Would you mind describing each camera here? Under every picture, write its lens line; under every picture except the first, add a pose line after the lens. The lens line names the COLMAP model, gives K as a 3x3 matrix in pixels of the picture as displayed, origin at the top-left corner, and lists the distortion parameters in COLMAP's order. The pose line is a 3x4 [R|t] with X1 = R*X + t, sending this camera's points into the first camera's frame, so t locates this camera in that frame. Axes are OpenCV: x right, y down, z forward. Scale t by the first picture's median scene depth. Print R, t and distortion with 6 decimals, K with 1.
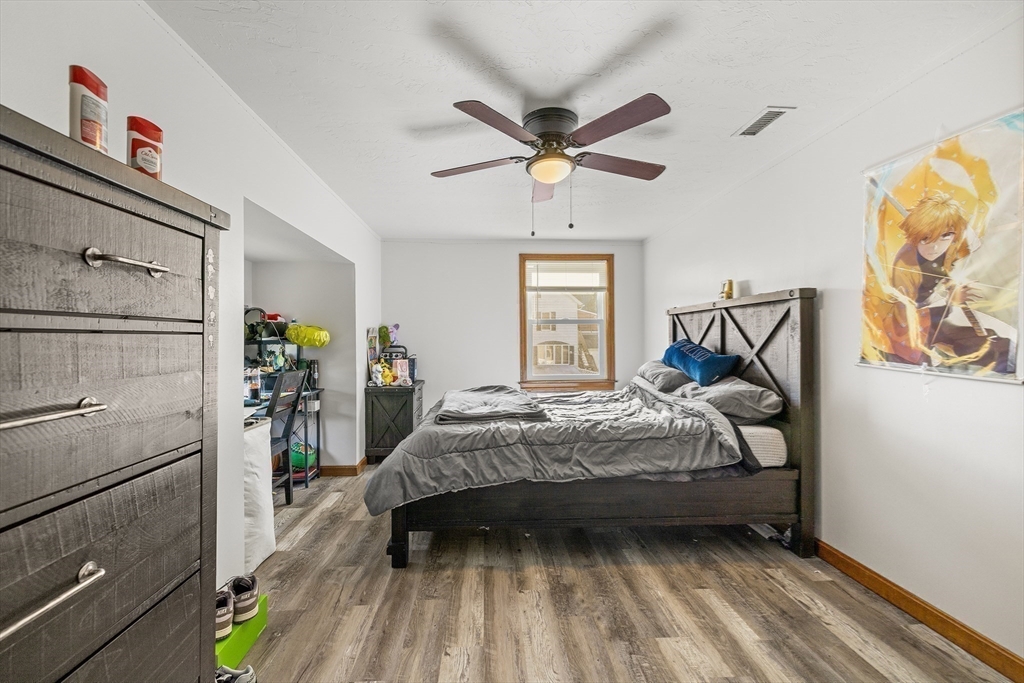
lens RADIAL K [[442.1, 0, 511.3], [0, 442.1, 338.6], [0, 0, 1]] dist [0.015287, 0.000381]
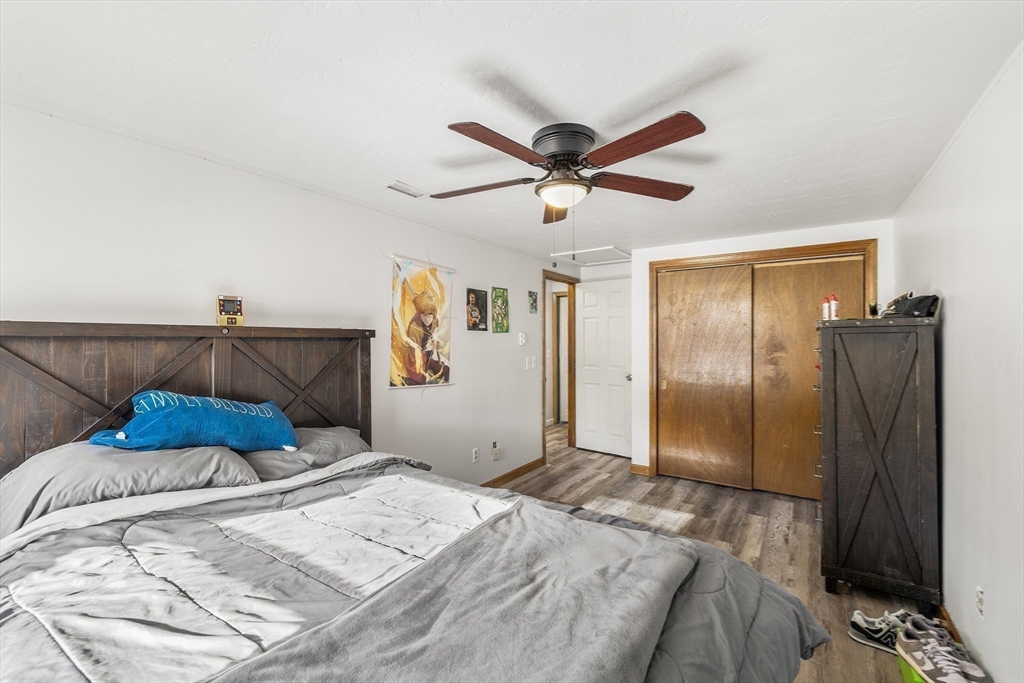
lens RADIAL K [[442.1, 0, 514.4], [0, 442.1, 341.8], [0, 0, 1]] dist [0.015287, 0.000381]
pose [[-0.793604, 0.007993, 0.608382, -0.470777], [0.006053, 0.999968, -0.005242, -0.093831], [-0.608404, -0.000477, -0.793627, 2.213820]]
